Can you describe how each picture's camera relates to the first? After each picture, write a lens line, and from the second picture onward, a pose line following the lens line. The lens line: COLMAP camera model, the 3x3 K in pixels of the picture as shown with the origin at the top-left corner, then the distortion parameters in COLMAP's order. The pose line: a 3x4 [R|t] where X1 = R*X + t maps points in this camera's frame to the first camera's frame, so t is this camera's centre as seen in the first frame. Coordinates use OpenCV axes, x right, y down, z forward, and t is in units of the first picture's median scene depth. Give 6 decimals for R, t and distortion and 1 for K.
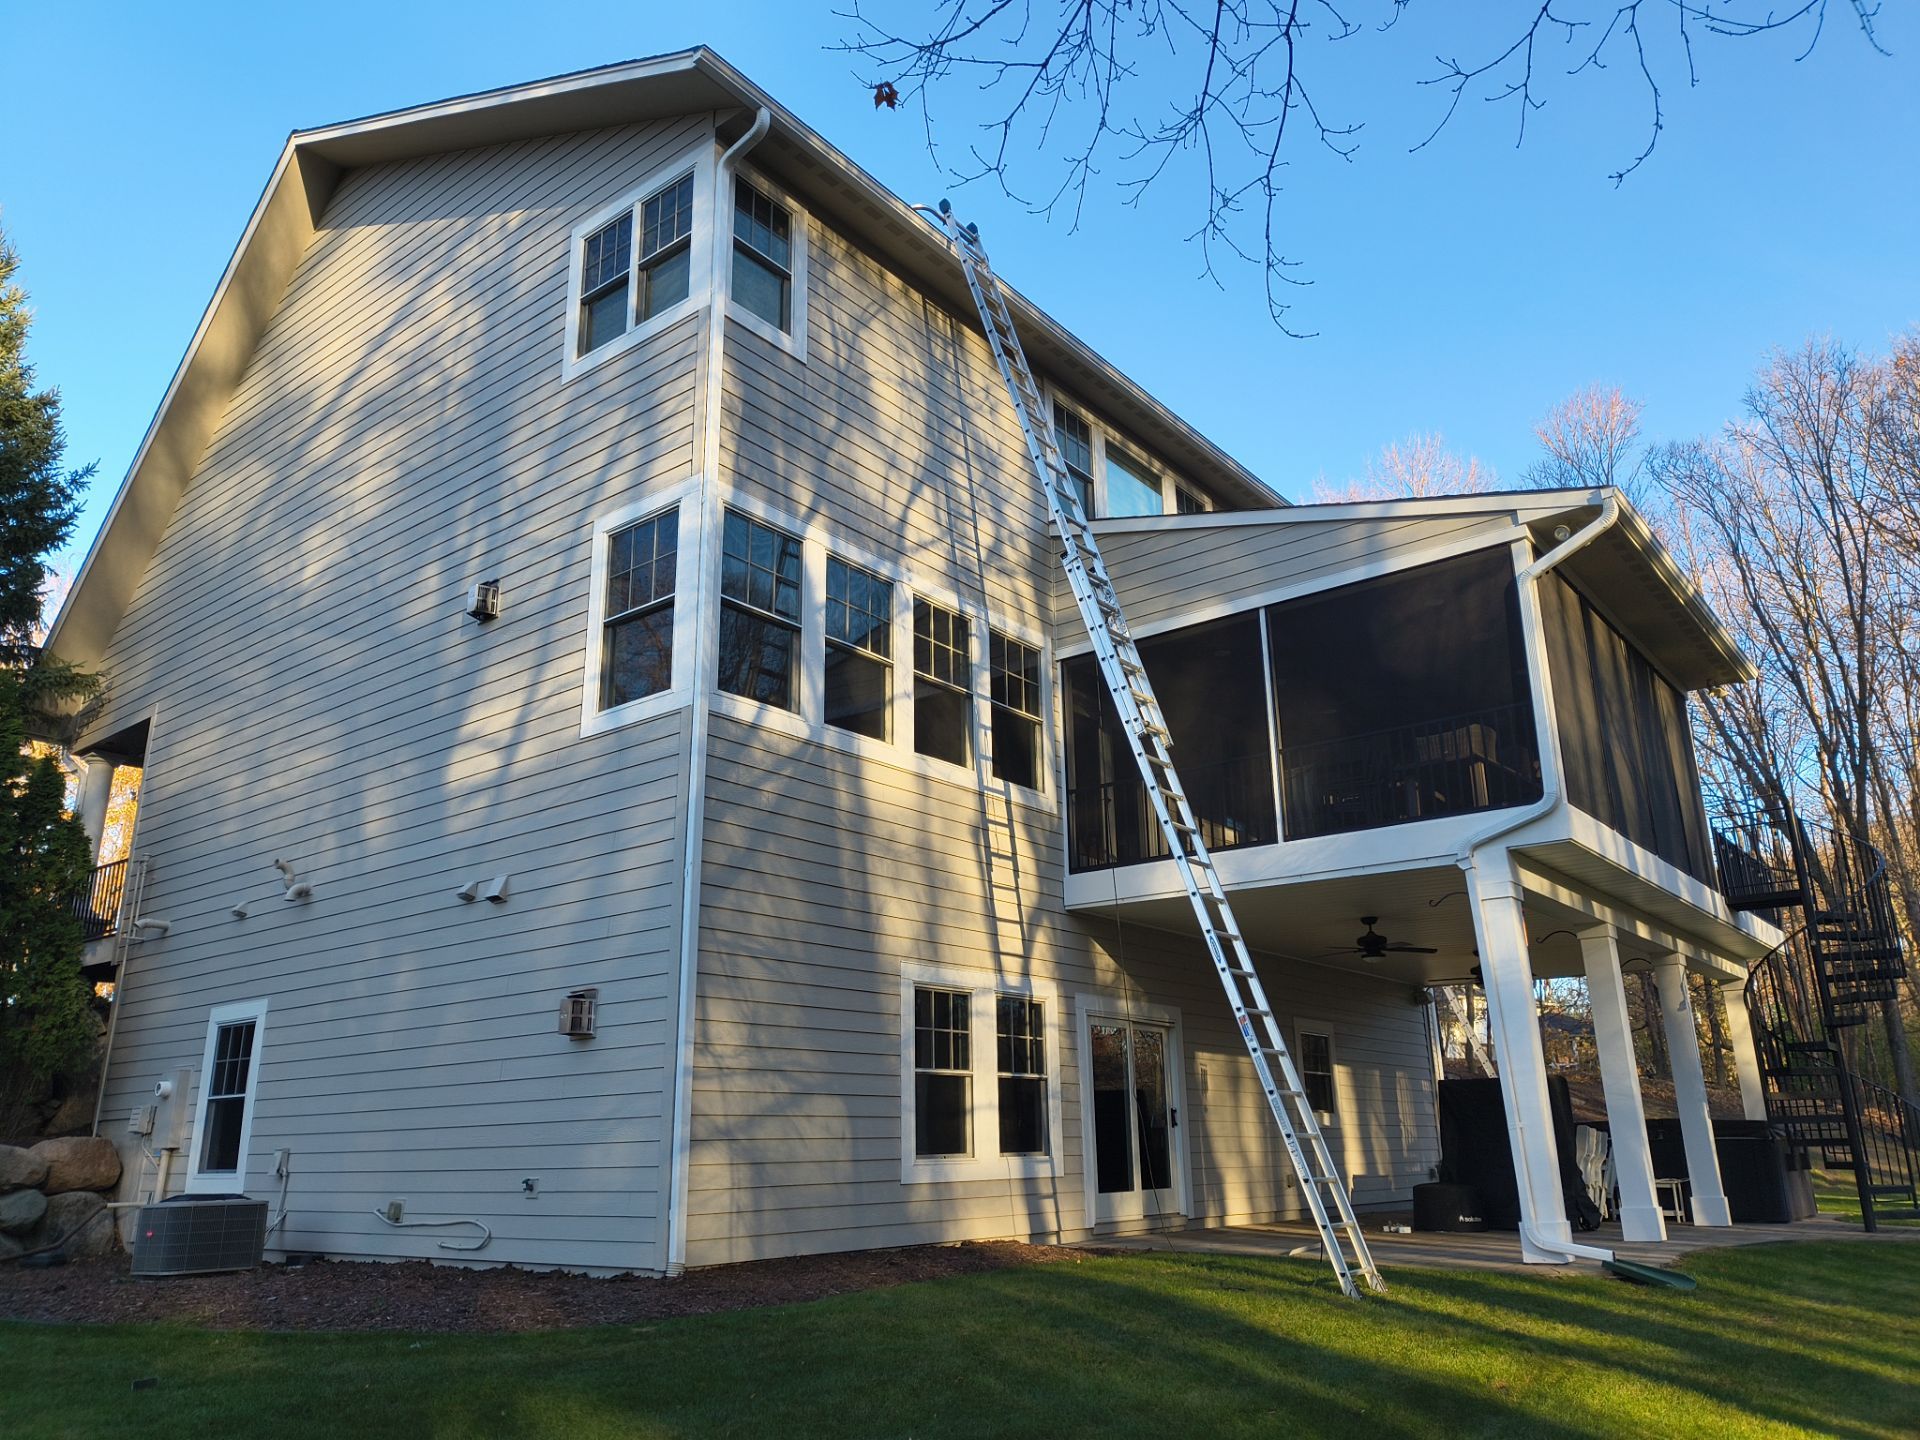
lens RADIAL K [[1316.9, 0, 960.0], [0, 1316.9, 720.0], [0, 0, 1]] dist [0.041729, -0.040293]
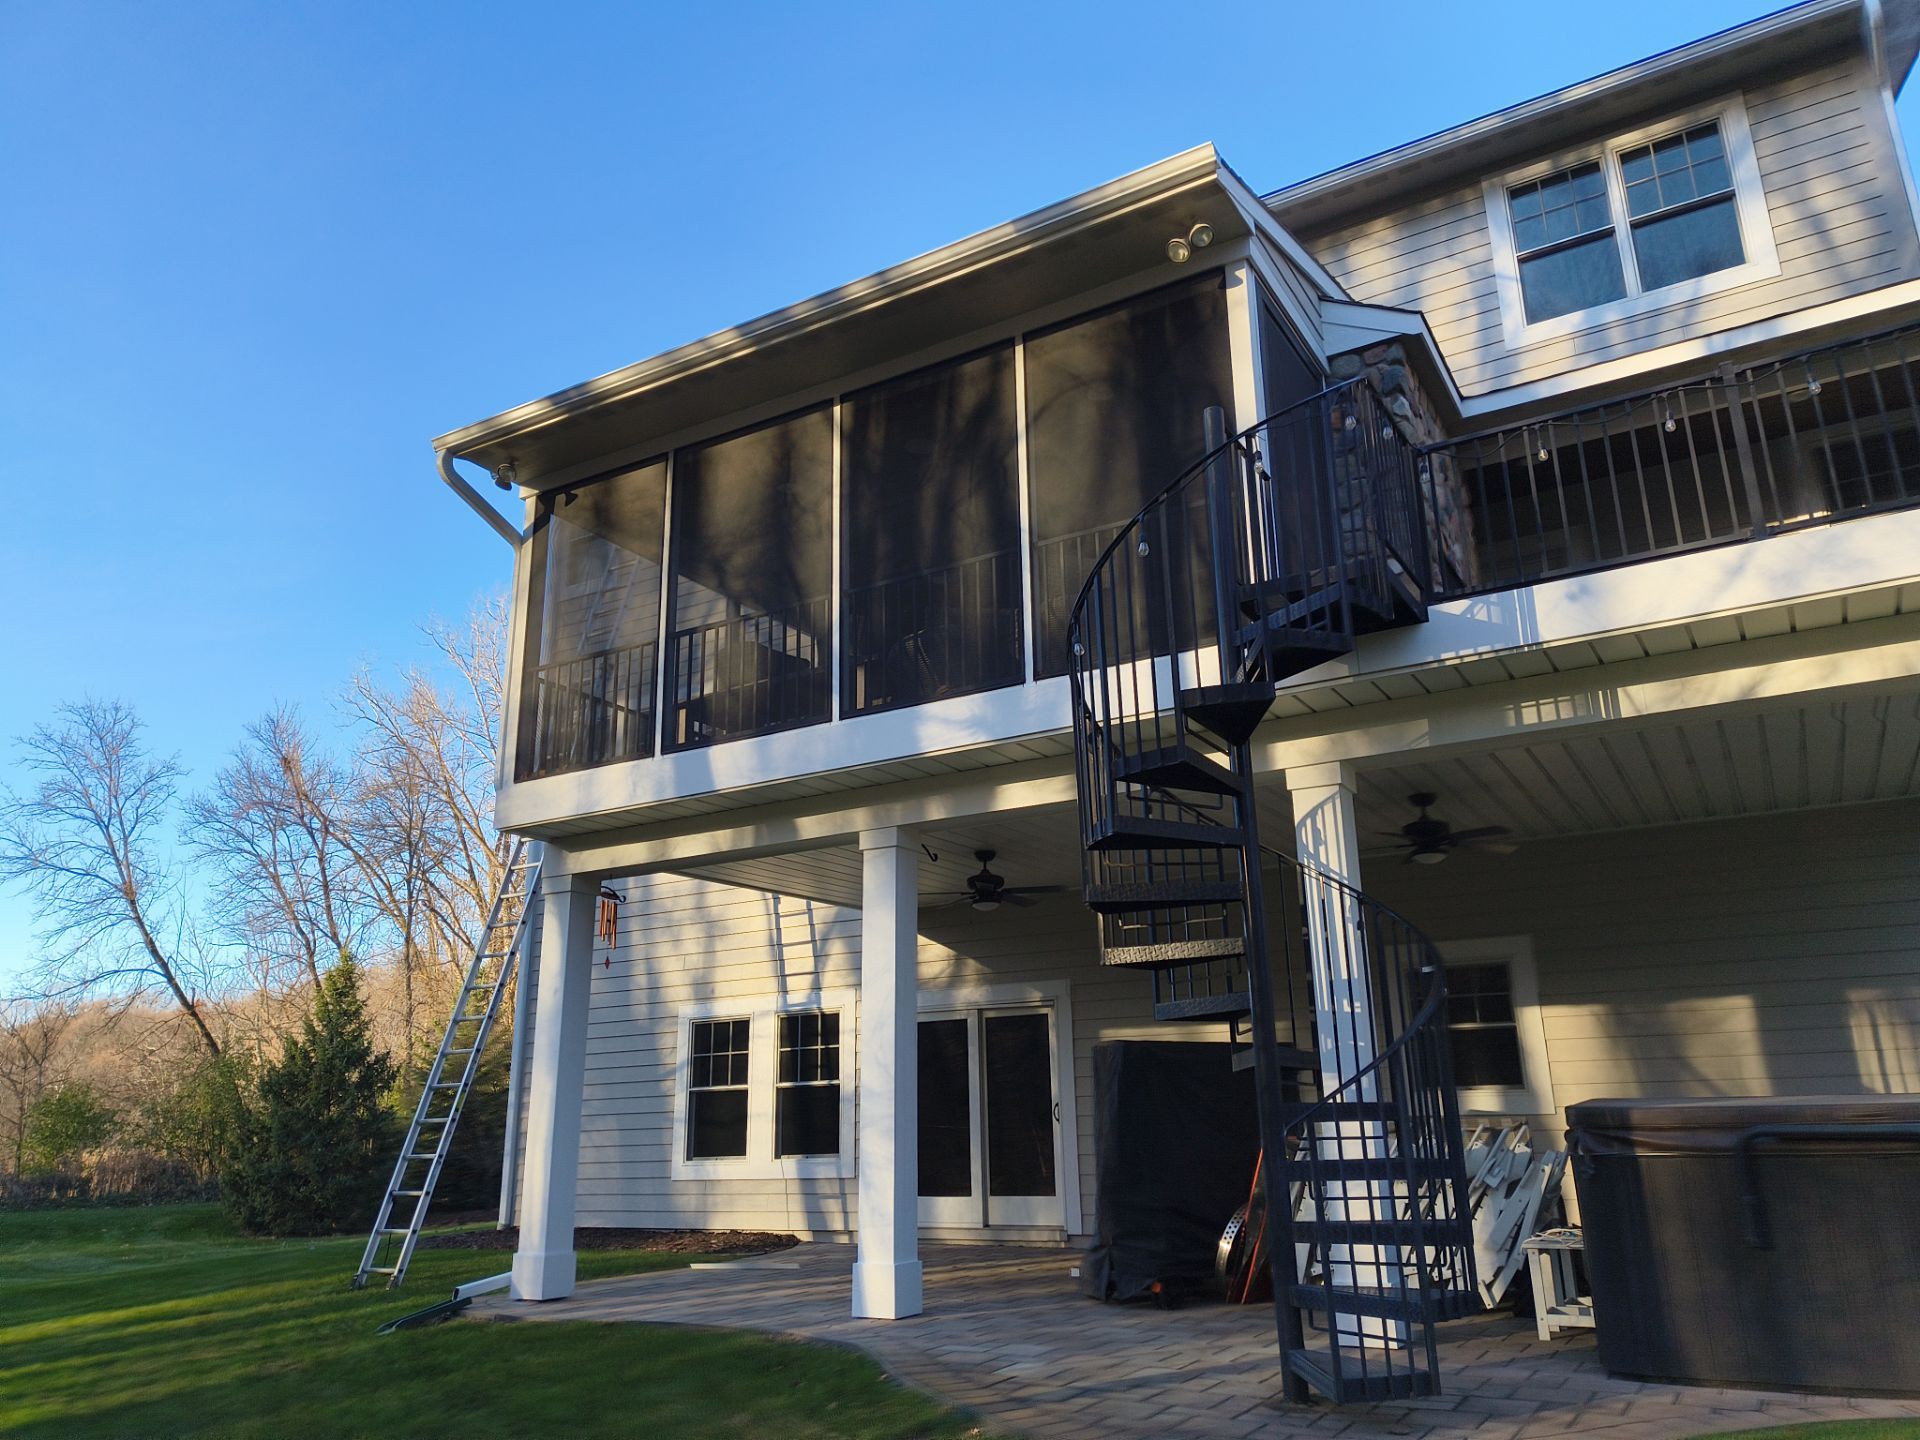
lens RADIAL K [[1316.9, 0, 960.0], [0, 1316.9, 720.0], [0, 0, 1]] dist [0.041729, -0.040293]
pose [[0.194753, -0.281388, -0.939623, 1.182504], [0.323709, 0.922731, -0.209235, 0.262231], [0.925896, -0.263415, 0.270792, 0.904707]]
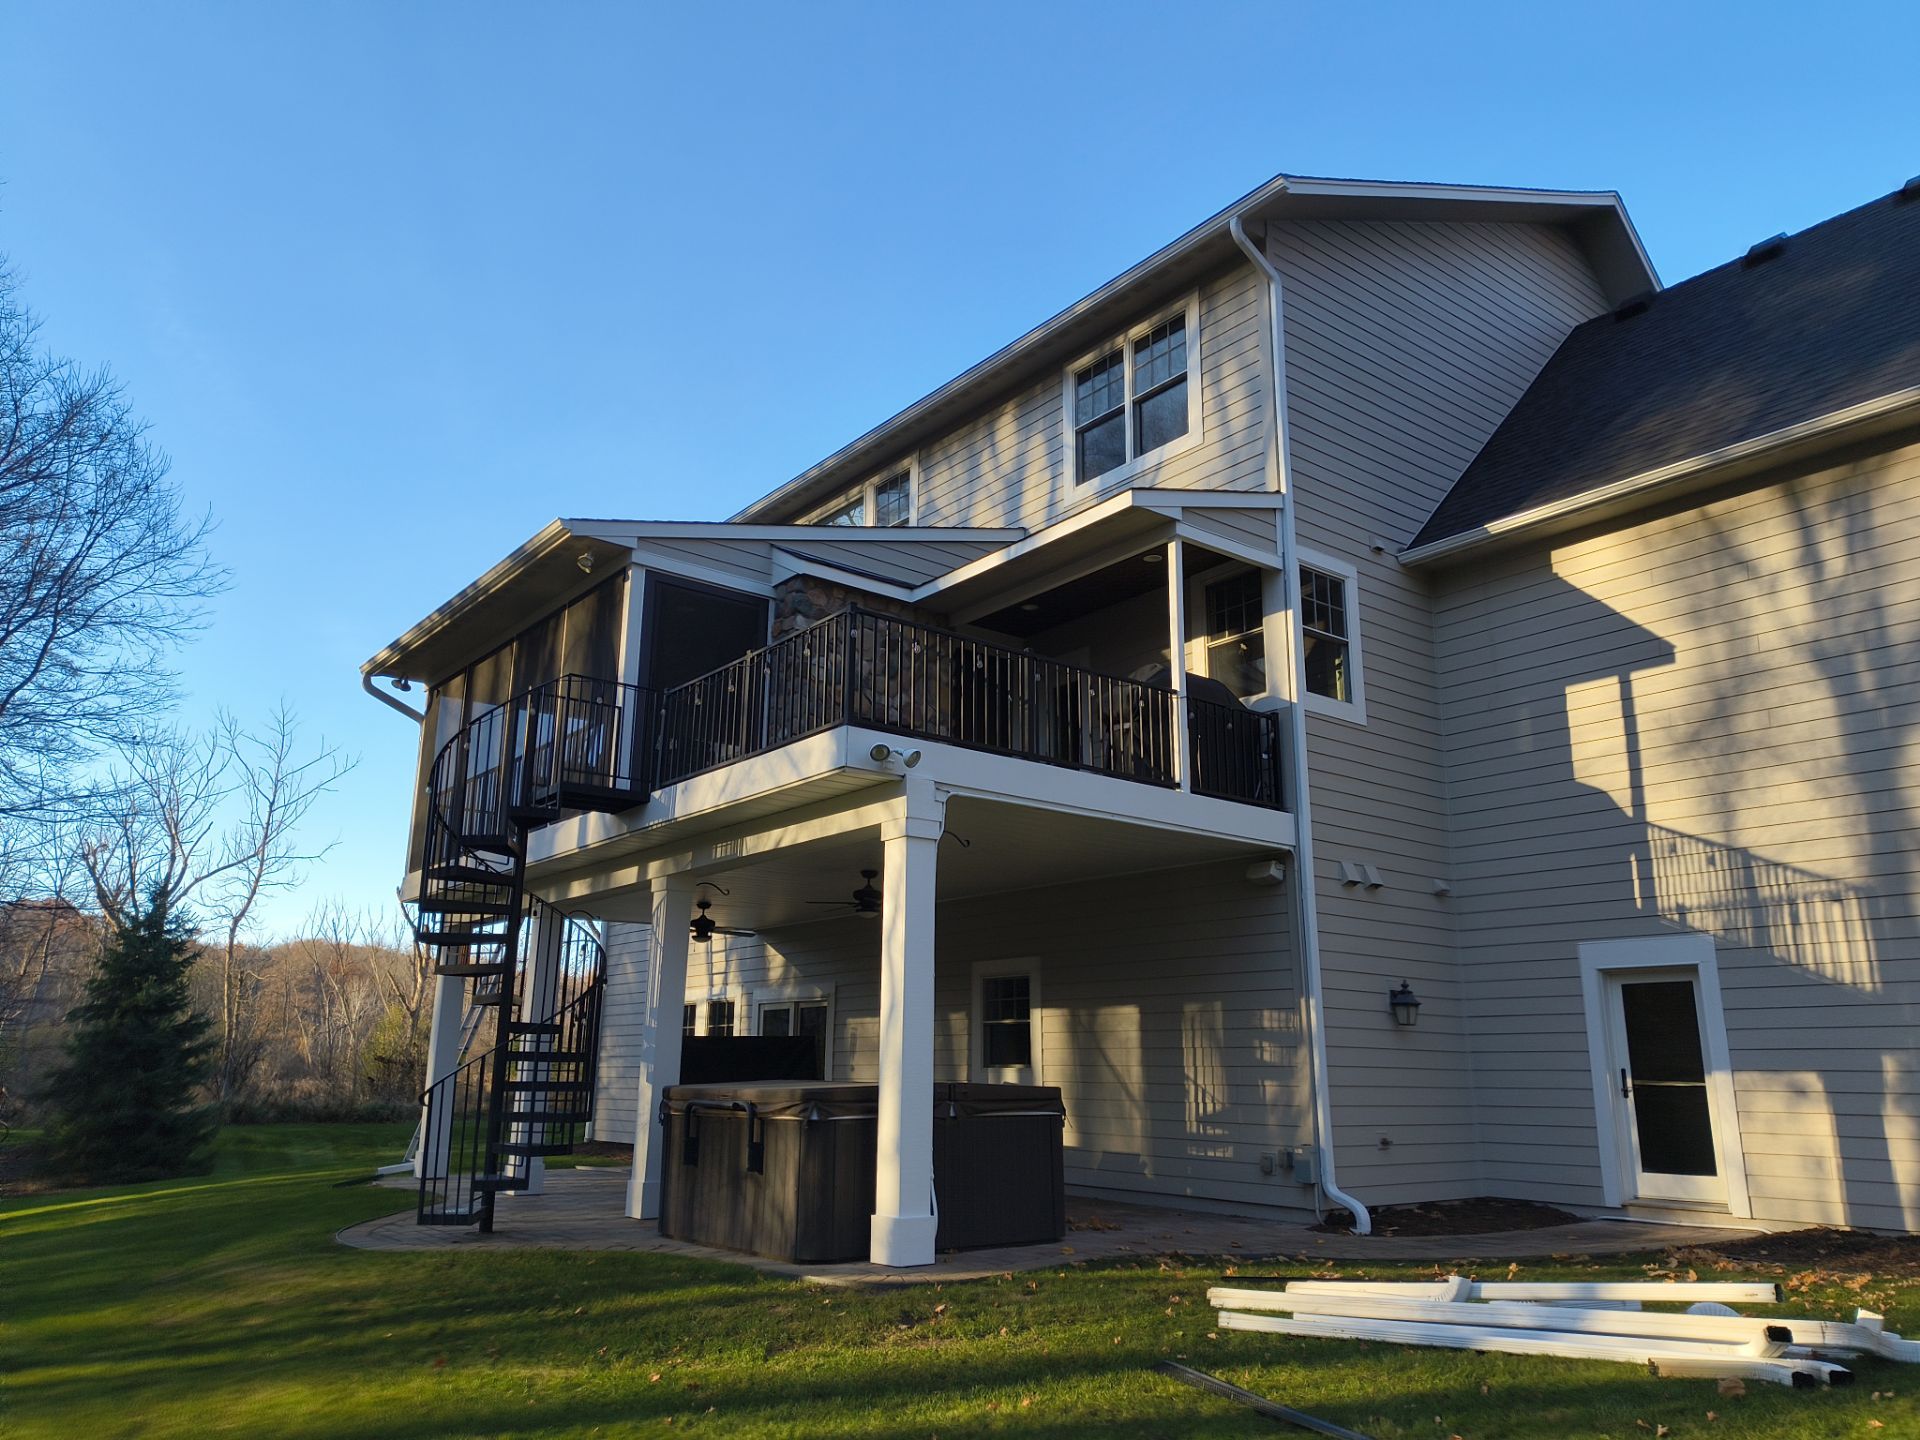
lens RADIAL K [[1316.9, 0, 960.0], [0, 1316.9, 720.0], [0, 0, 1]] dist [0.041729, -0.040293]
pose [[-0.161650, -0.248295, -0.955102, 1.570871], [0.299893, 0.909699, -0.287248, 0.446352], [0.940177, -0.332862, -0.072591, 1.510528]]
